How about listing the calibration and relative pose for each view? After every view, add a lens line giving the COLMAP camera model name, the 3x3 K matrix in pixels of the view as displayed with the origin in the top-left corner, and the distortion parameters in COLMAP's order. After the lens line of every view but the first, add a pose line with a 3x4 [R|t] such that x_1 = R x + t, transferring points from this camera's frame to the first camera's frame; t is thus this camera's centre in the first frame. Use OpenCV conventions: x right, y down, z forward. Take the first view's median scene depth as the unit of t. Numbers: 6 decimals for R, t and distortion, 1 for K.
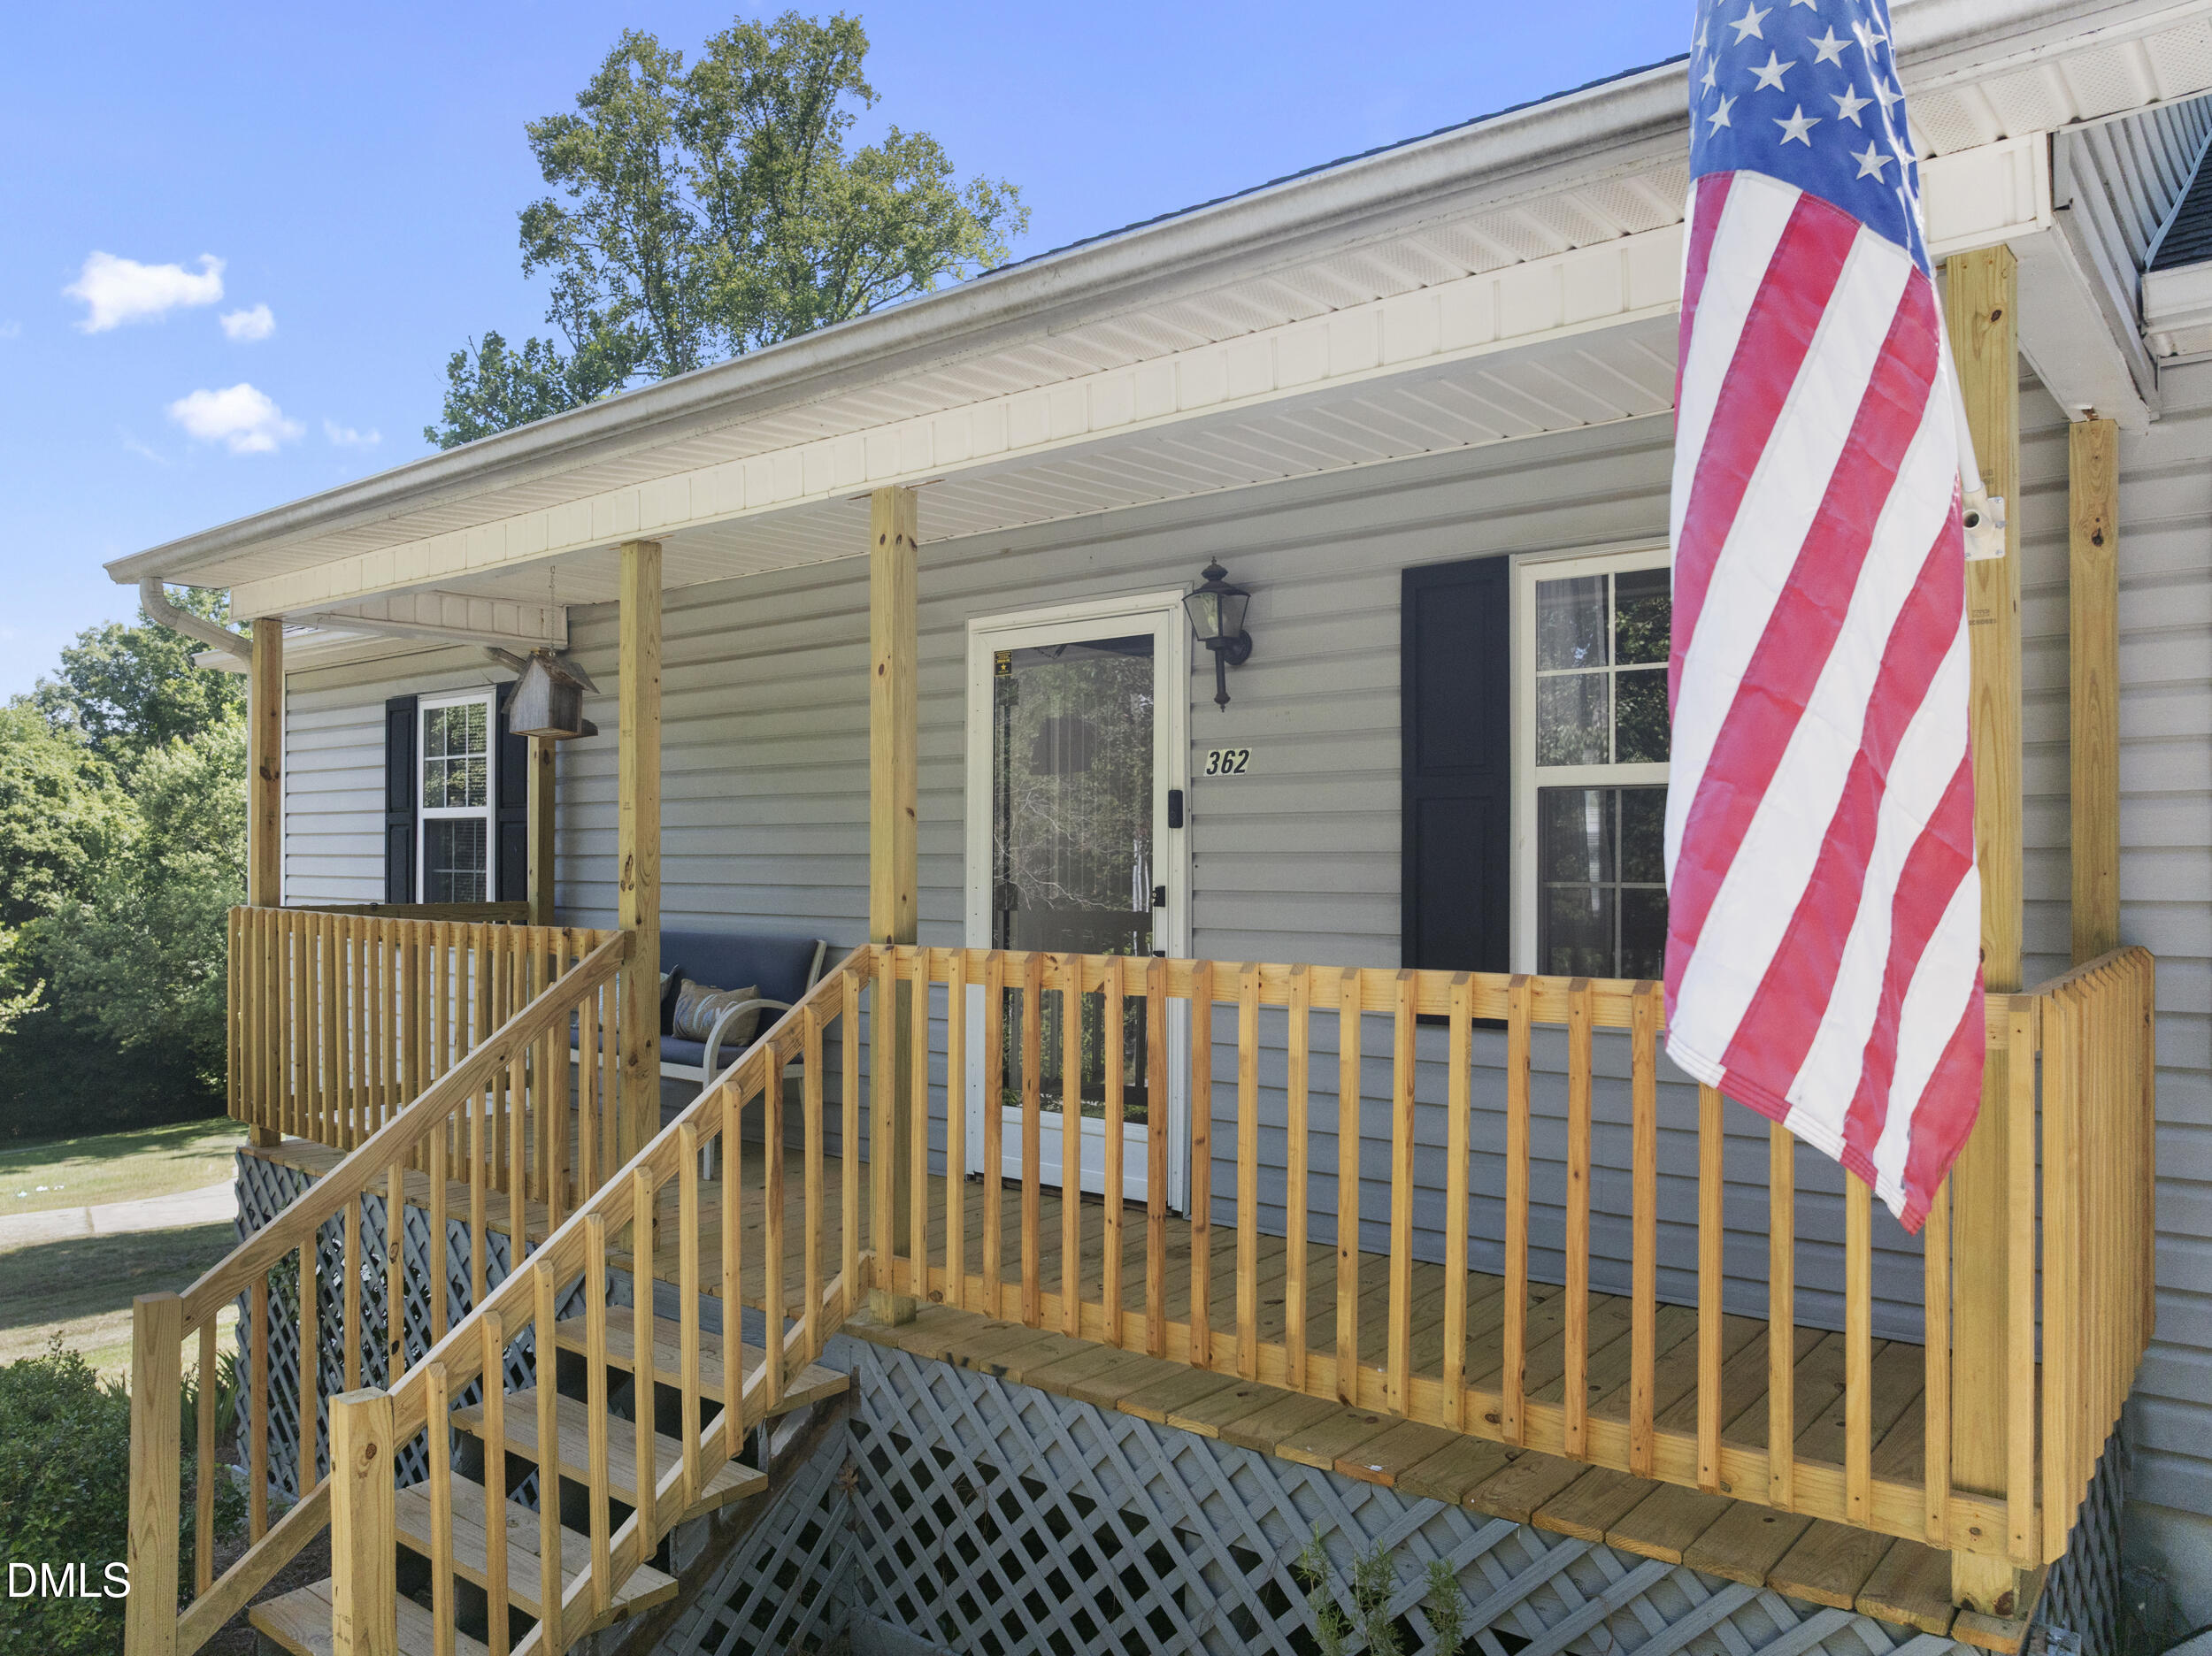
lens RADIAL K [[1550.5, 0, 1183.9], [0, 1550.5, 830.5], [0, 0, 1]] dist [-0.046297, 0.002841]
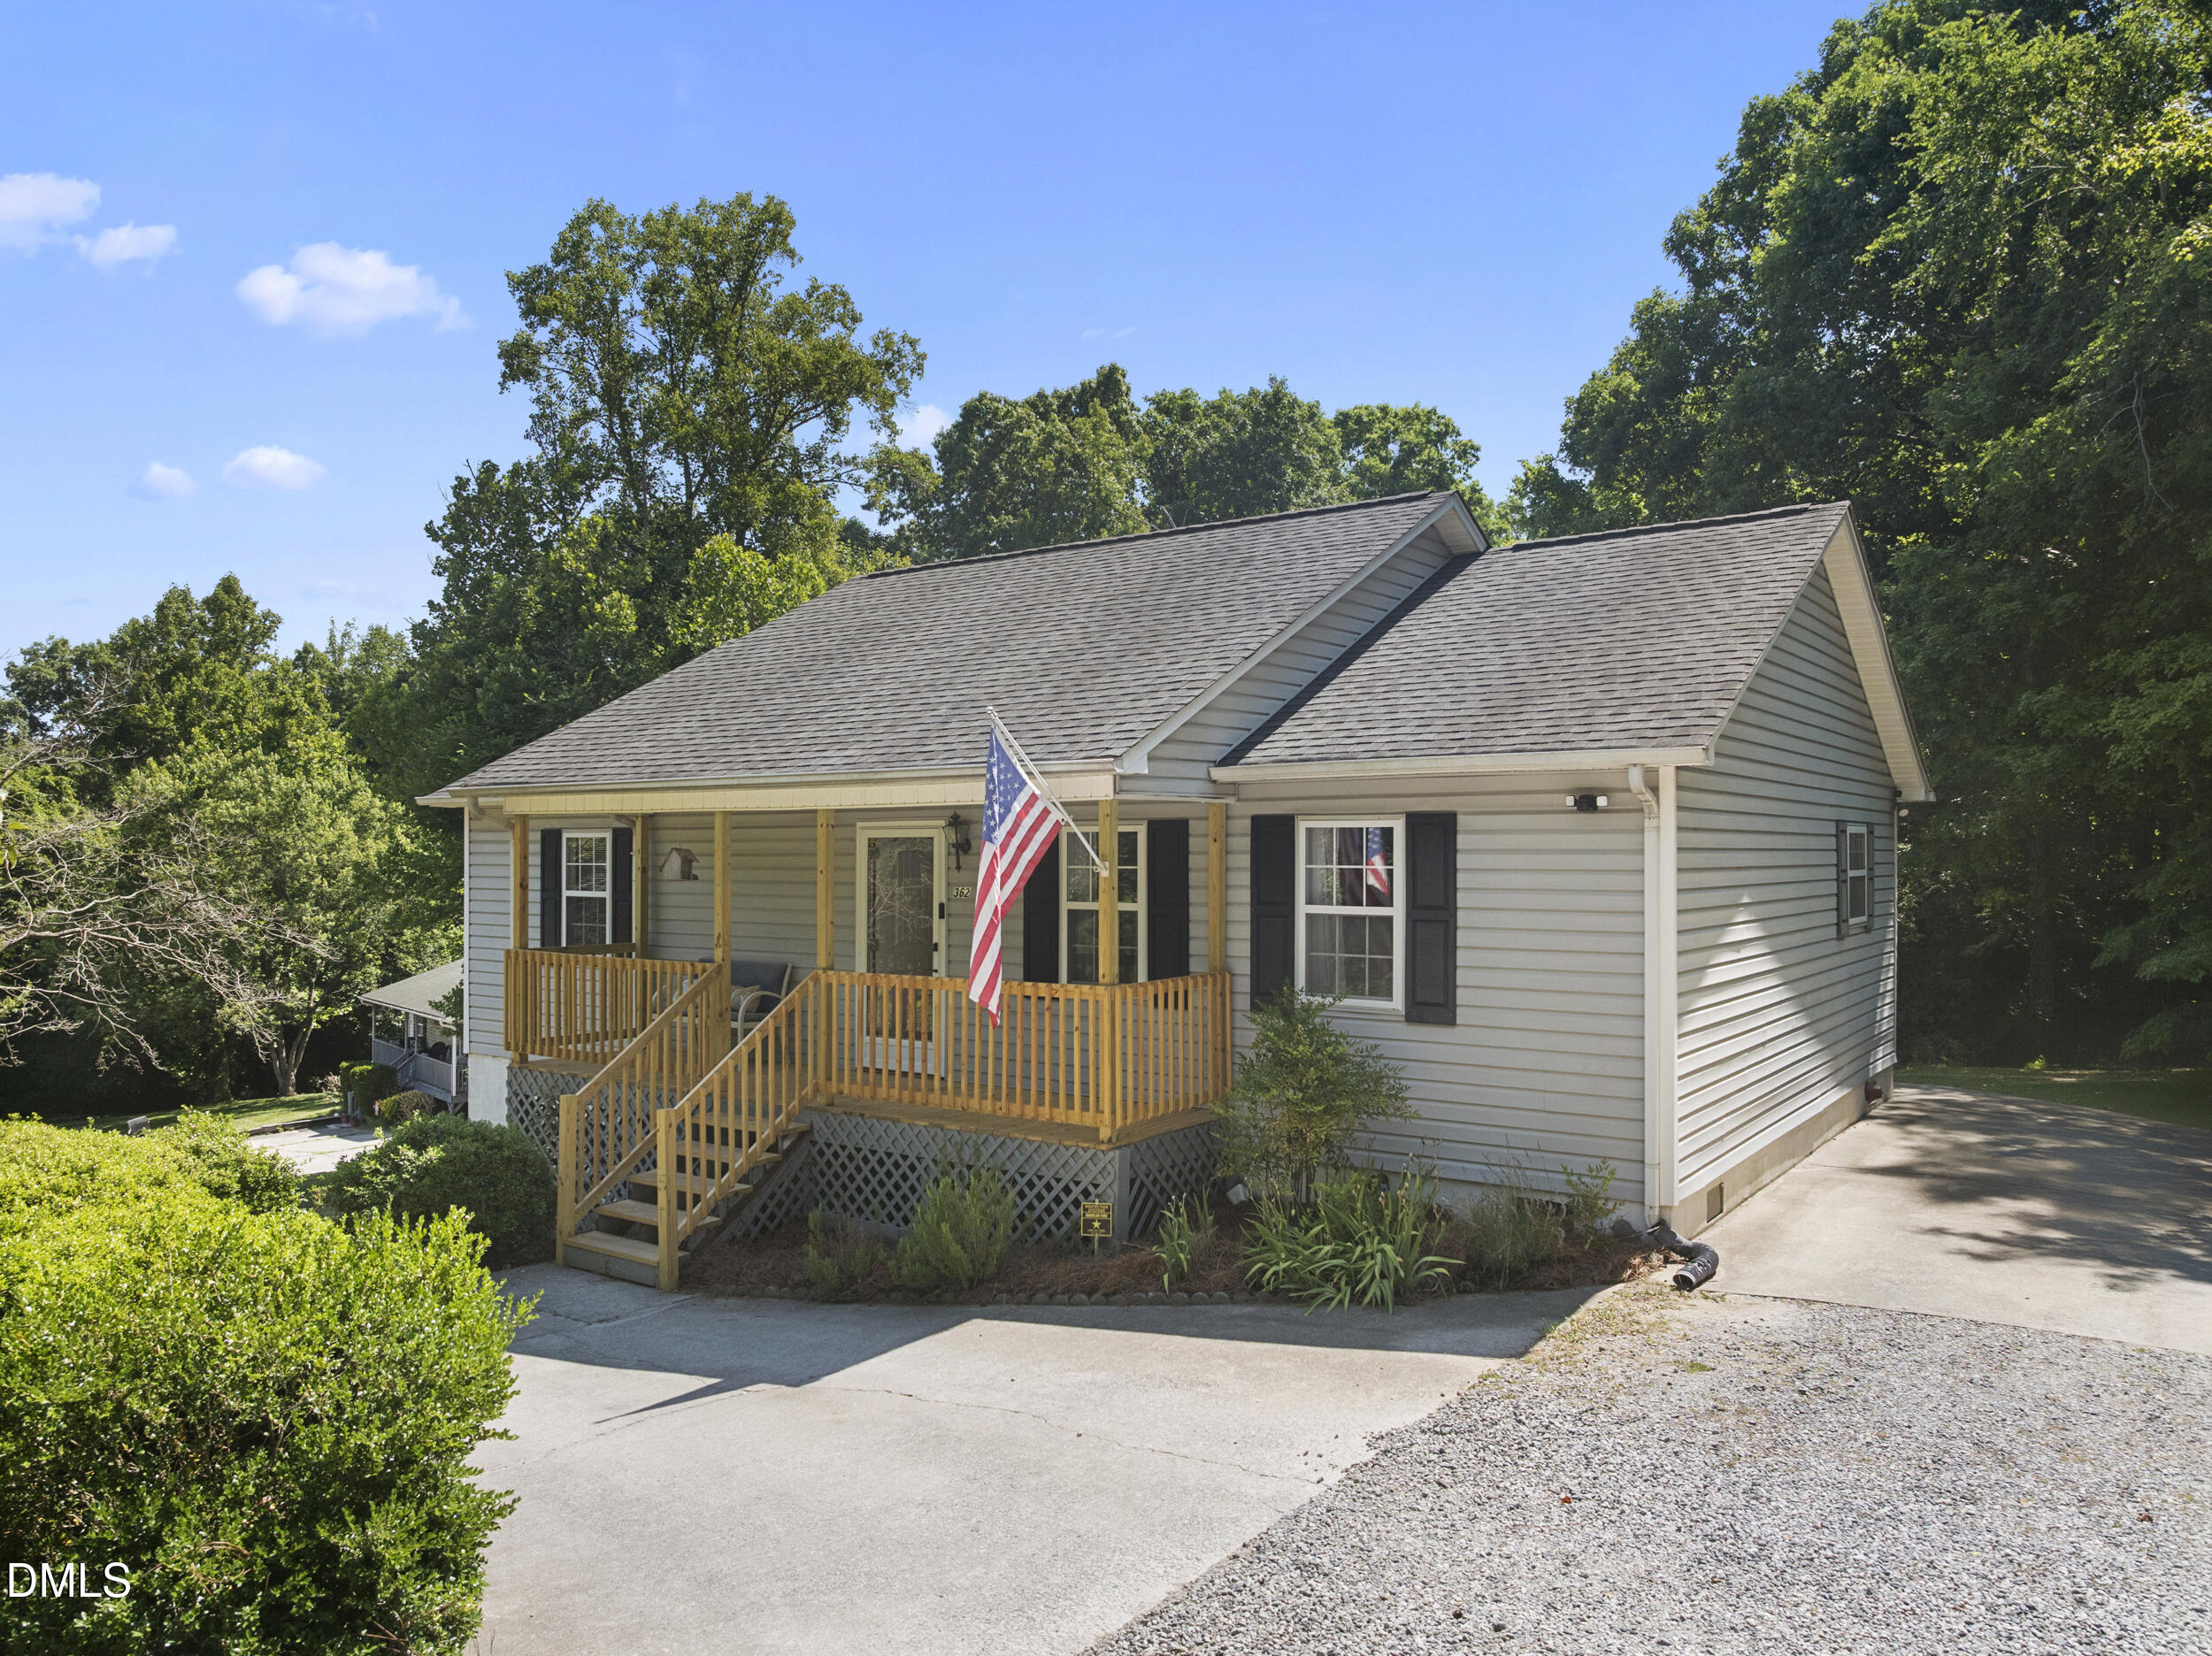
lens RADIAL K [[1550.5, 0, 1183.9], [0, 1550.5, 830.5], [0, 0, 1]] dist [-0.046297, 0.002841]
pose [[0.998649, -0.001006, 0.051948, 0.045446], [0.000826, 0.999994, 0.003498, -0.027217], [-0.051952, -0.003450, 0.998644, -0.263877]]
